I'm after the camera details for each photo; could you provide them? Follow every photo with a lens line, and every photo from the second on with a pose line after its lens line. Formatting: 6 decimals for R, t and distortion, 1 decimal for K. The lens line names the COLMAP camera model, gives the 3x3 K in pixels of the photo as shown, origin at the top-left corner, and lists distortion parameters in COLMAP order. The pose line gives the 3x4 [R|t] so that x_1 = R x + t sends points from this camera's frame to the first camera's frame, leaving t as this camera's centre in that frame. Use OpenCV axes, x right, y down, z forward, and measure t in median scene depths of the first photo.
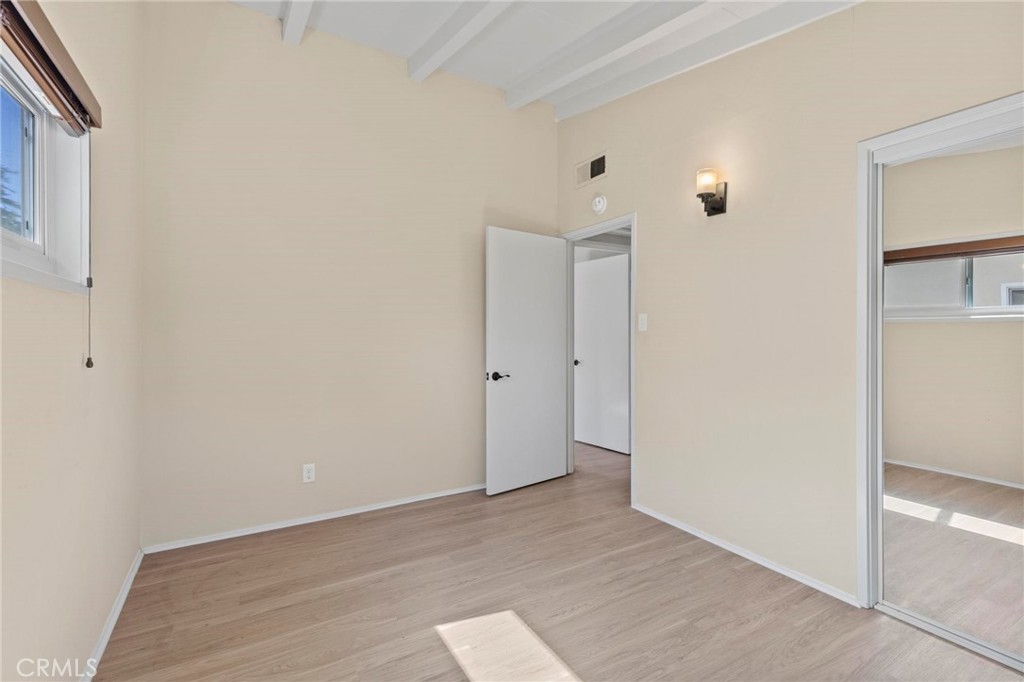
lens RADIAL K [[465.4, 0, 516.6], [0, 465.4, 340.2], [0, 0, 1]] dist [0.013070, -0.000292]
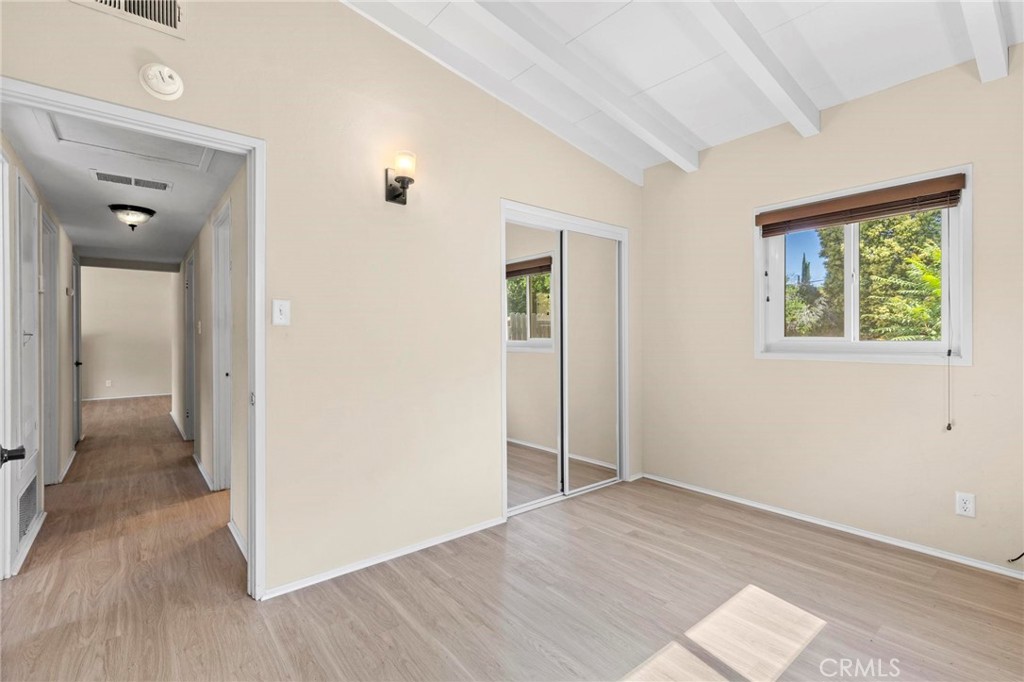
lens RADIAL K [[465.4, 0, 516.6], [0, 465.4, 340.2], [0, 0, 1]] dist [0.013070, -0.000292]
pose [[-0.151457, -0.003257, 0.988459, -0.566779], [0.013833, 0.999890, 0.005414, 0.003903], [-0.988367, 0.014493, -0.151395, 0.966109]]
